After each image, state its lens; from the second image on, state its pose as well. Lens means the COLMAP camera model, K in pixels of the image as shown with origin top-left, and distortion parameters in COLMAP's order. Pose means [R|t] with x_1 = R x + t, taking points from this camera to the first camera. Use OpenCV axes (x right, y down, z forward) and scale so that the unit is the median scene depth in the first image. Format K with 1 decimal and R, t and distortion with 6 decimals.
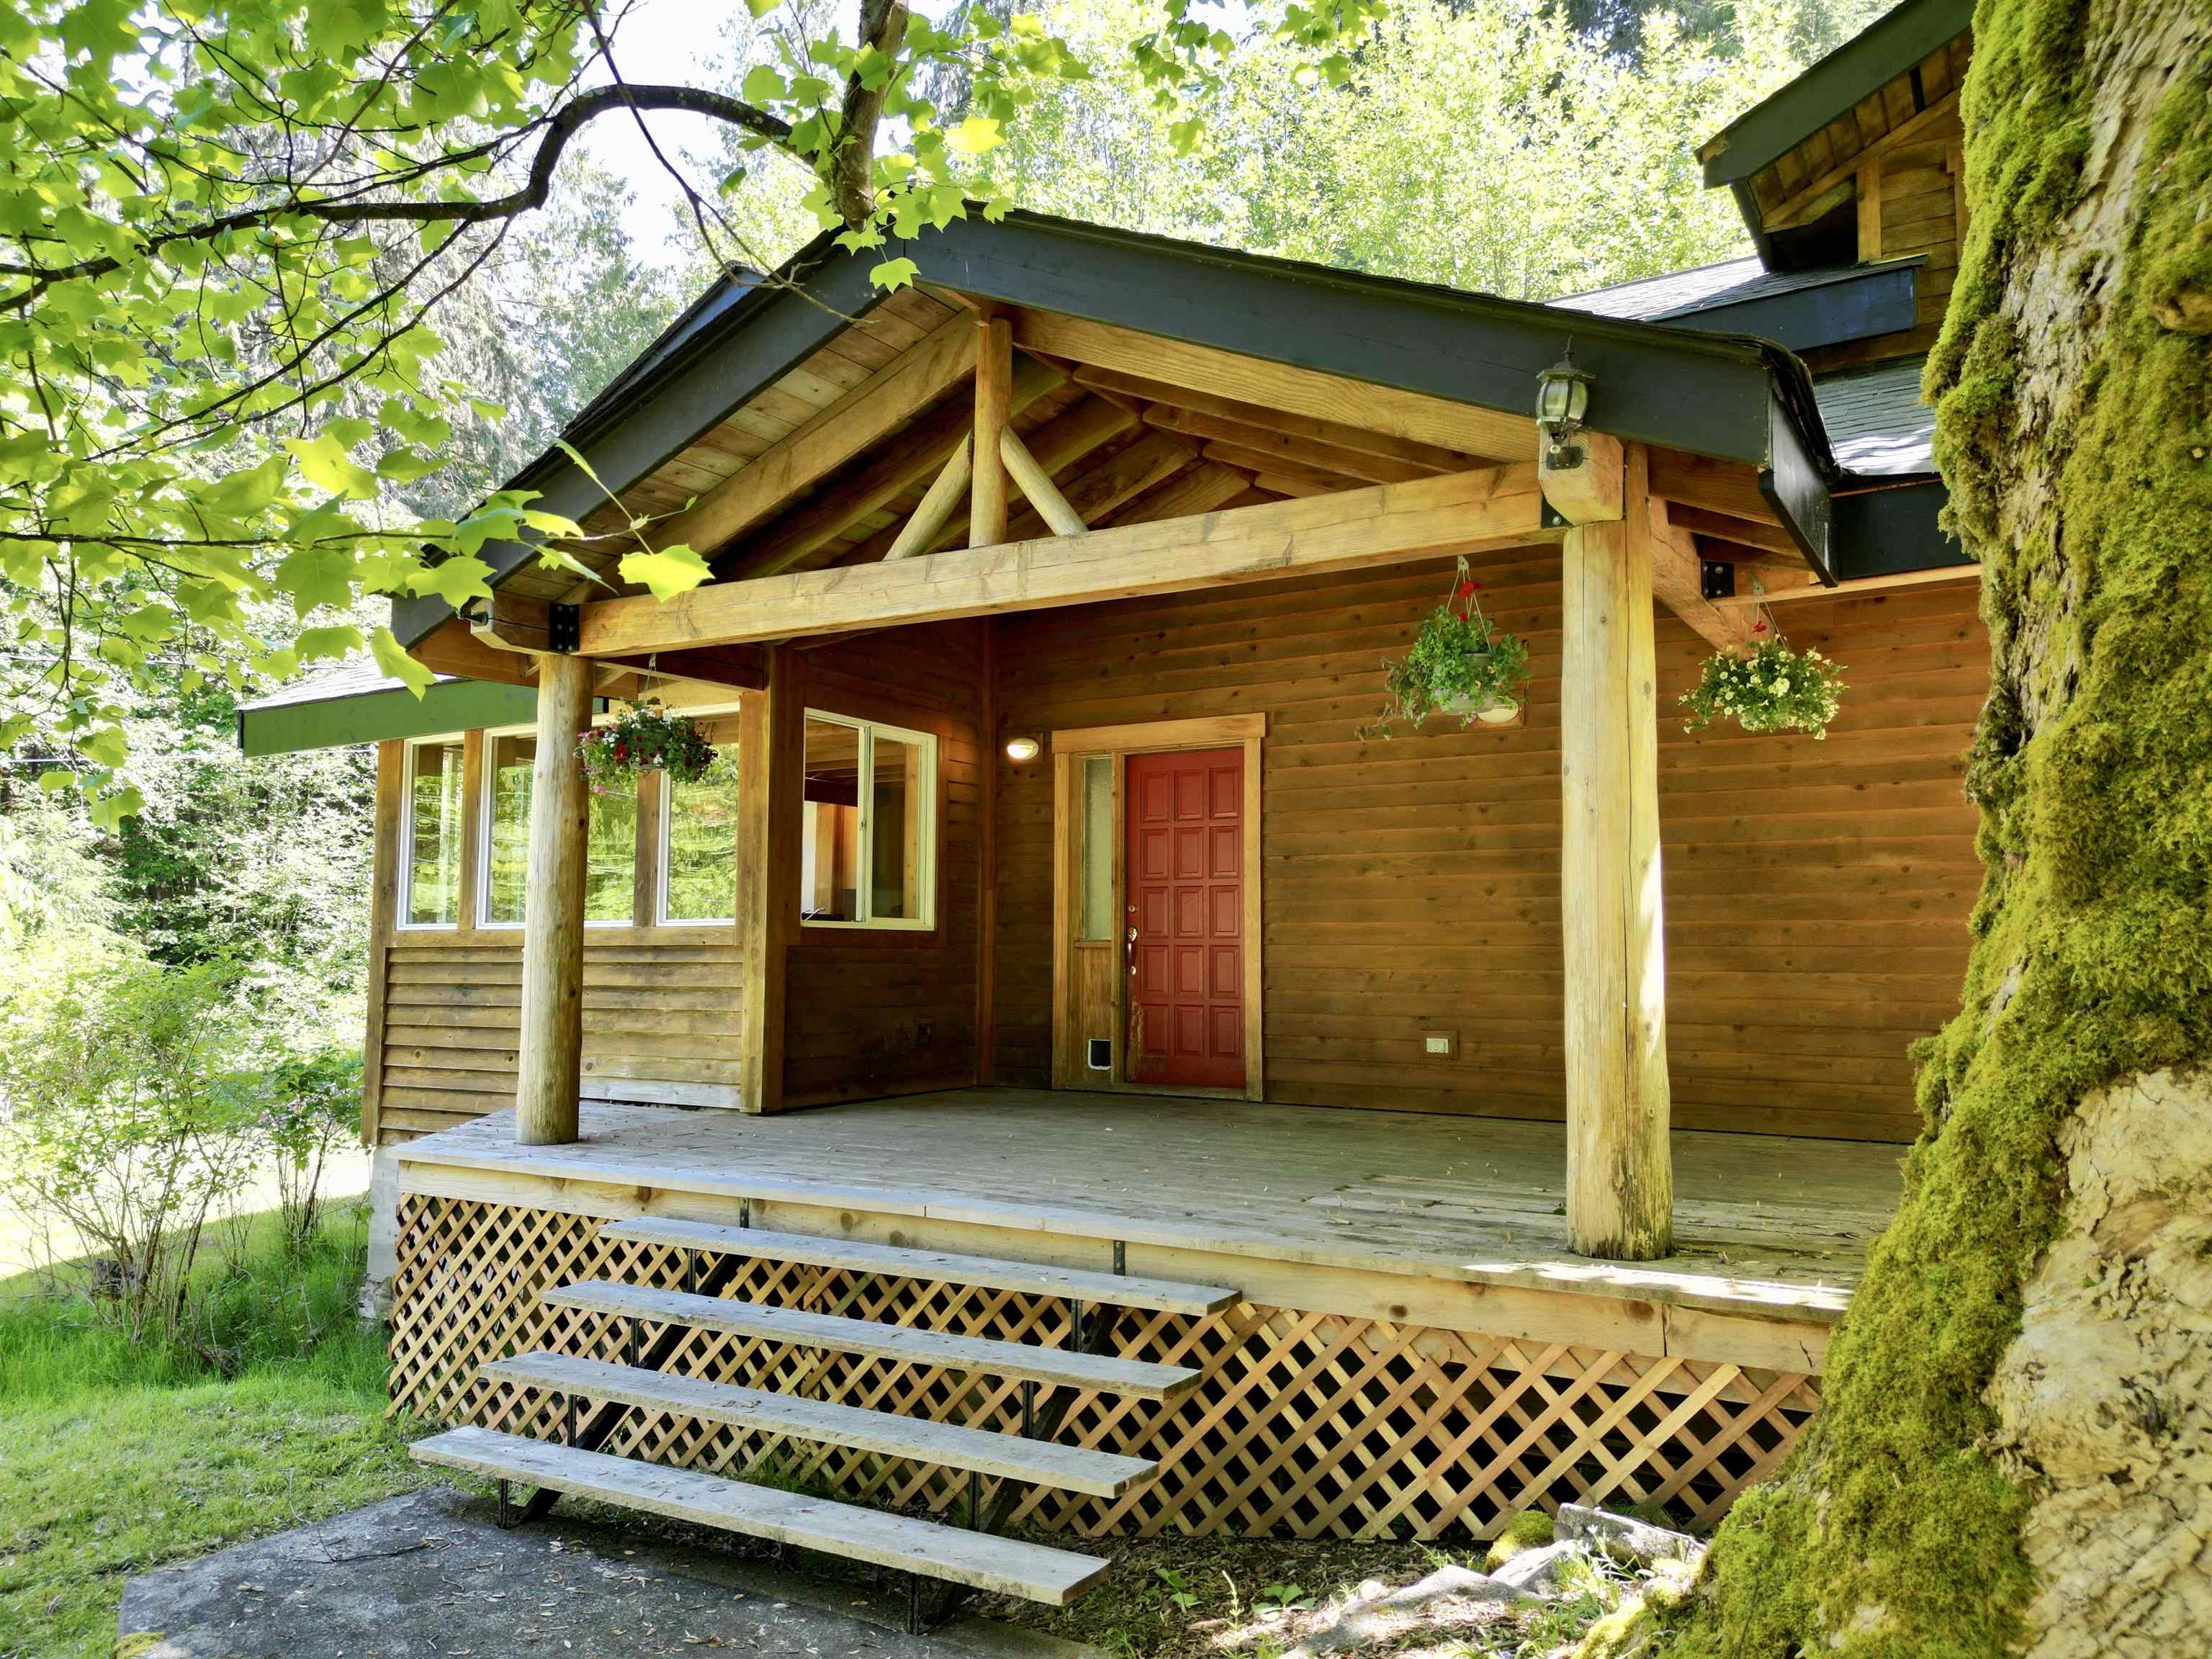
lens RADIAL K [[1566.4, 0, 1099.0], [0, 1566.4, 821.3], [0, 0, 1]] dist [0.034338, -0.009908]
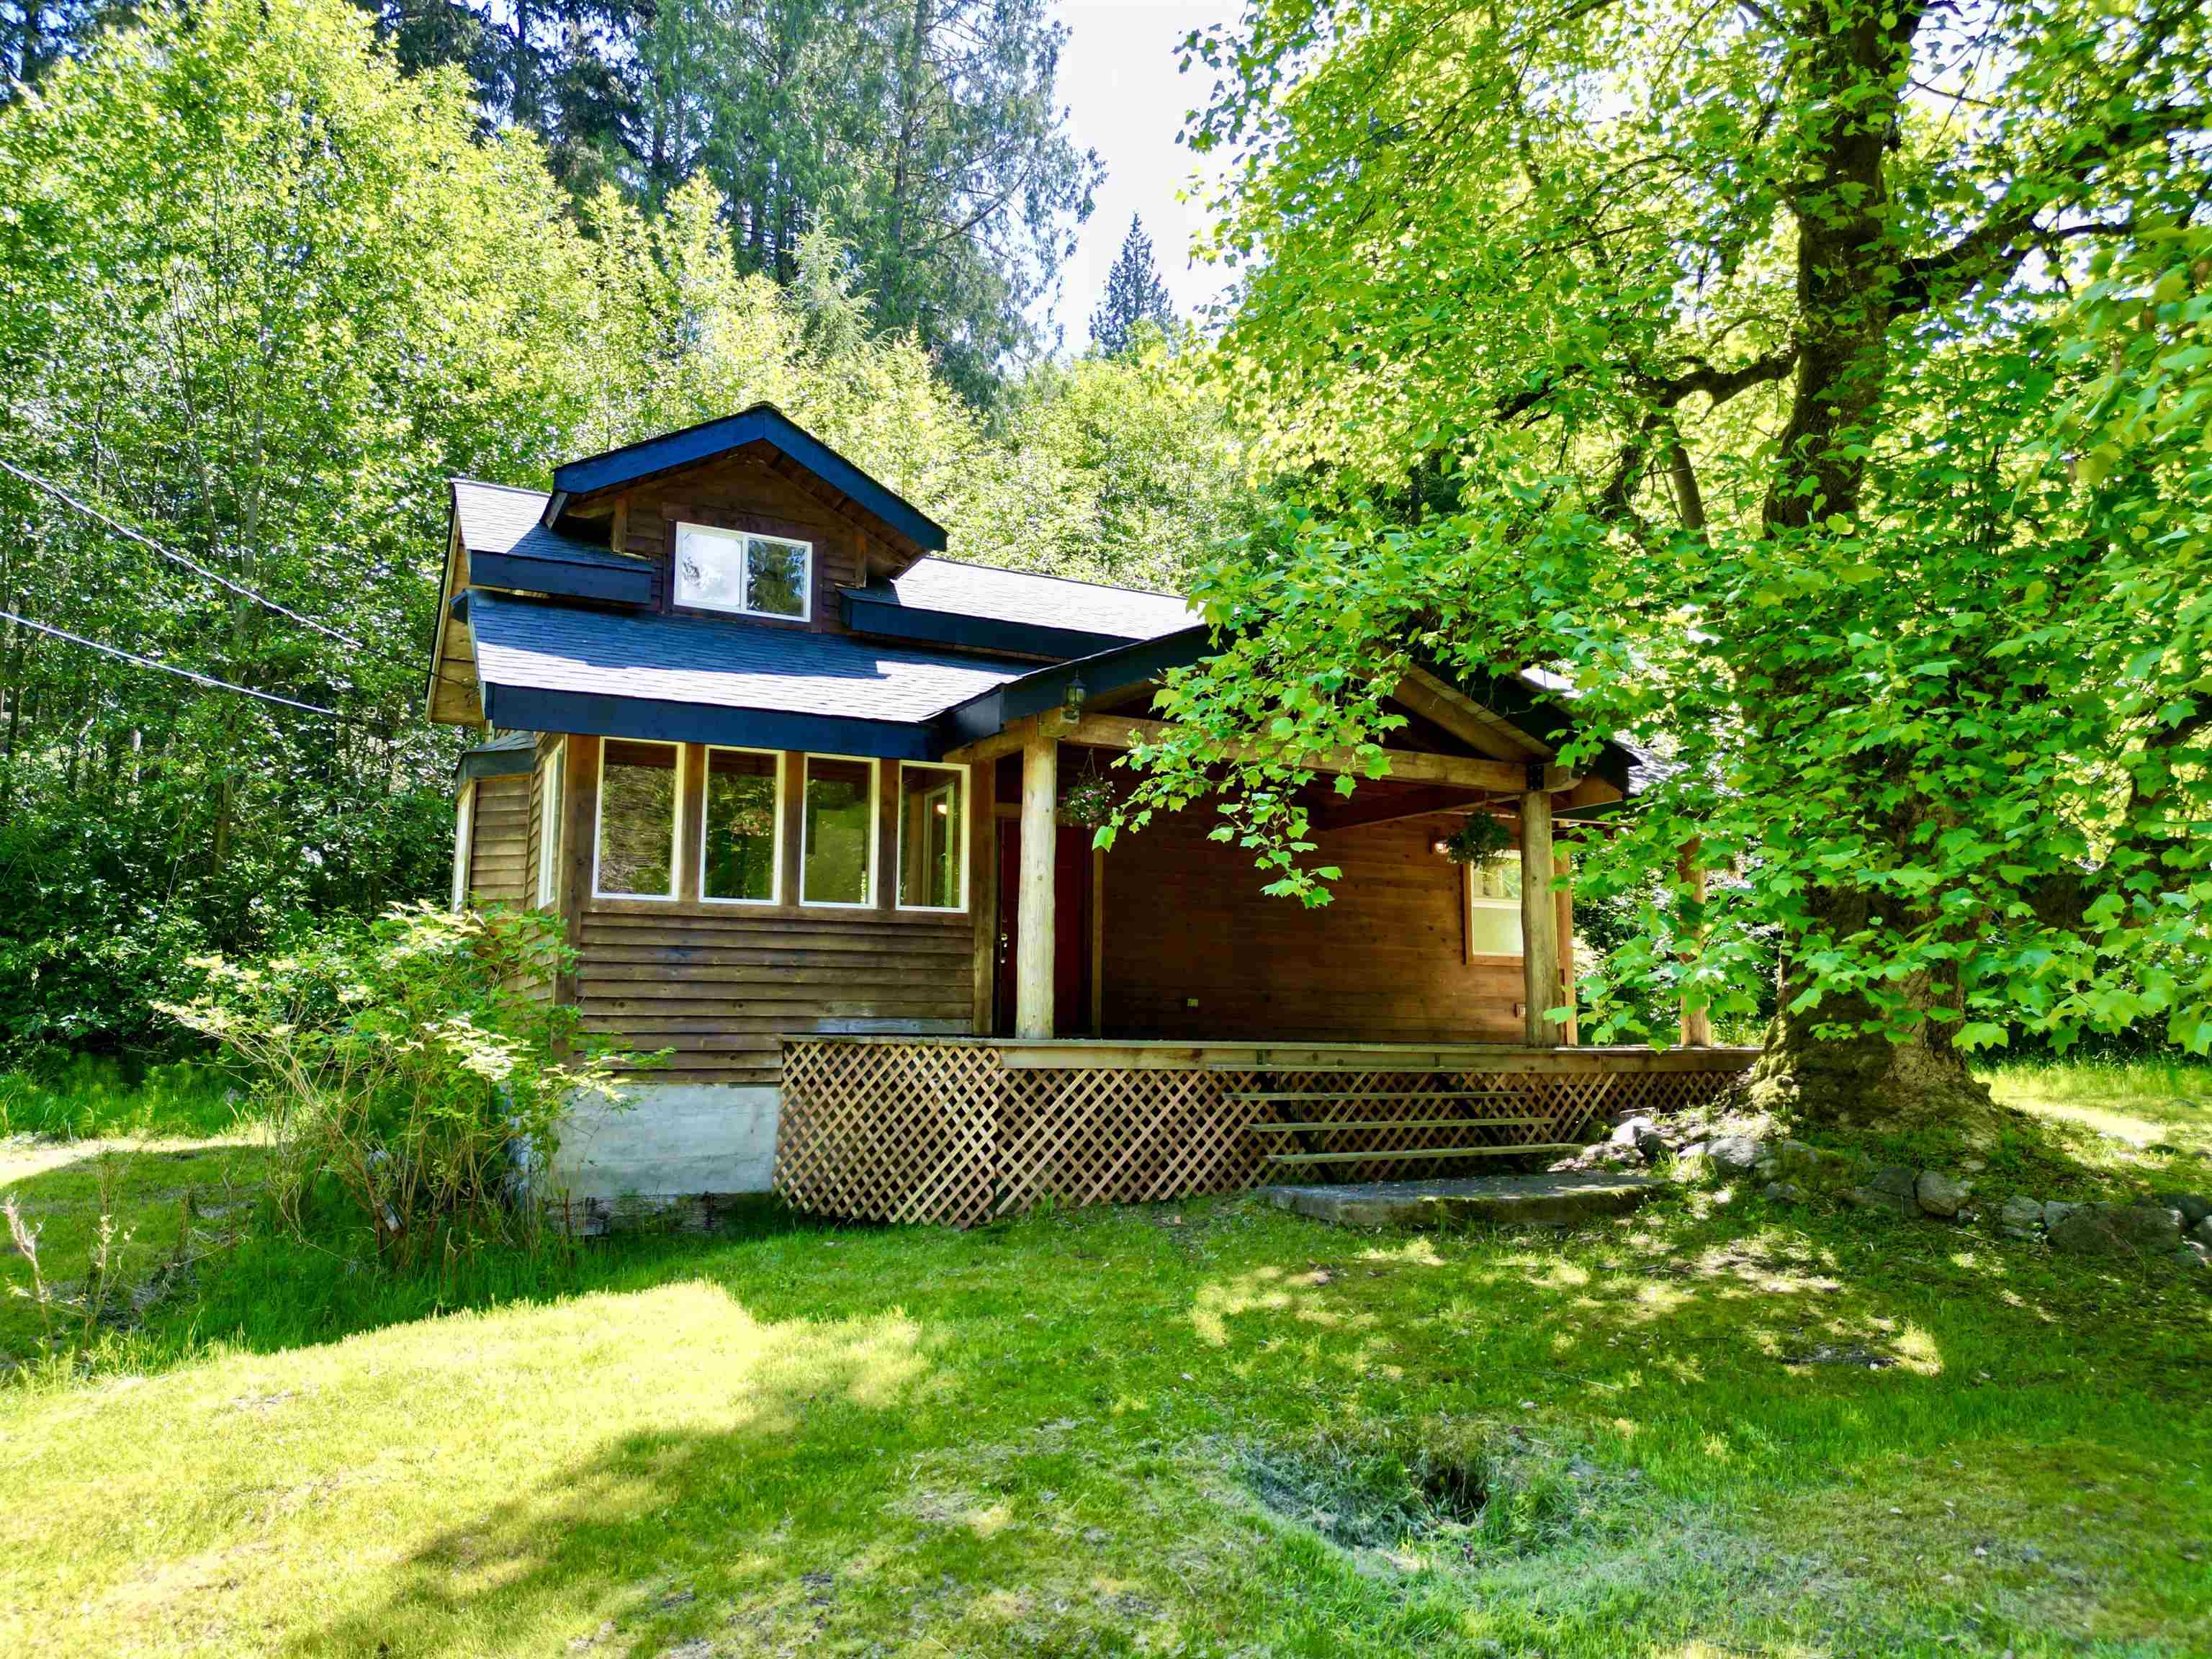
lens RADIAL K [[1566.4, 0, 1106.5], [0, 1566.4, 833.0], [0, 0, 1]] dist [0.034338, -0.009908]
pose [[0.539405, 0.116841, 0.833900, -1.758110], [-0.077006, 0.993021, -0.089325, 0.140439], [-0.838518, -0.016033, 0.544638, 0.090891]]
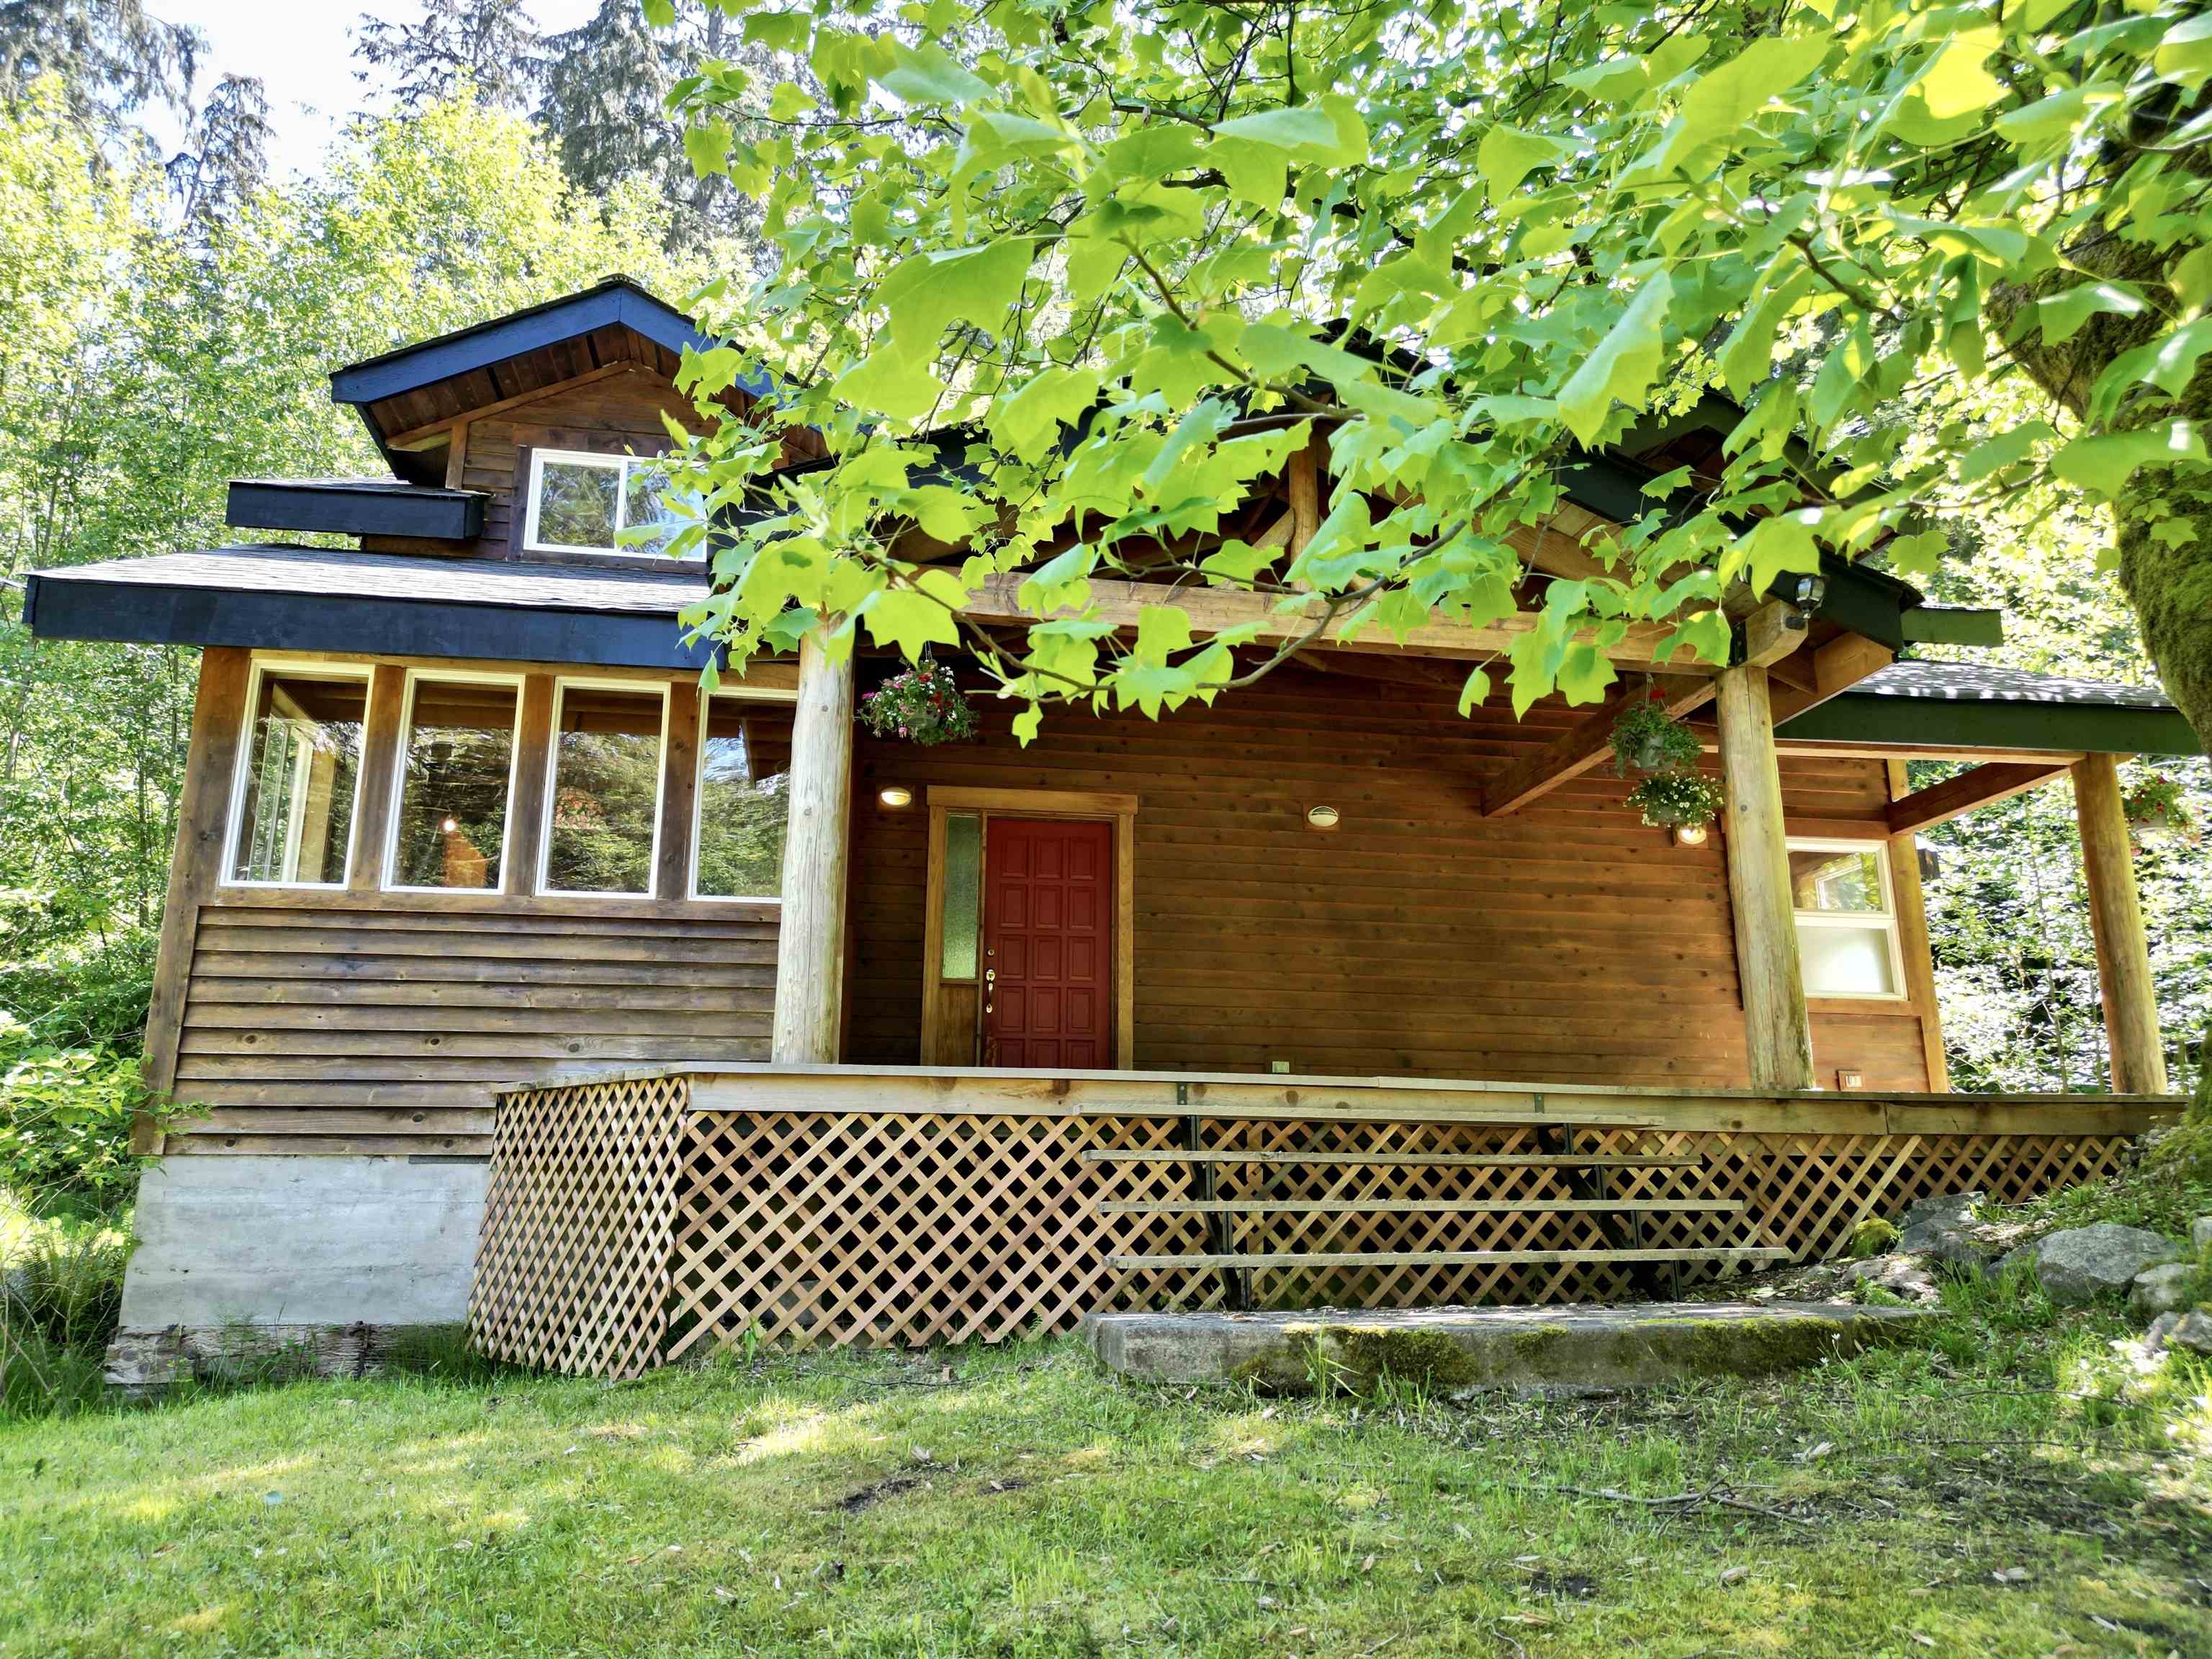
lens RADIAL K [[1566.4, 0, 1099.9], [0, 1566.4, 834.3], [0, 0, 1]] dist [0.034338, -0.009908]
pose [[0.757414, 0.157042, 0.633768, -0.904062], [-0.056680, 0.982795, -0.175790, 0.232962], [-0.650471, 0.097224, 0.753283, 0.145170]]
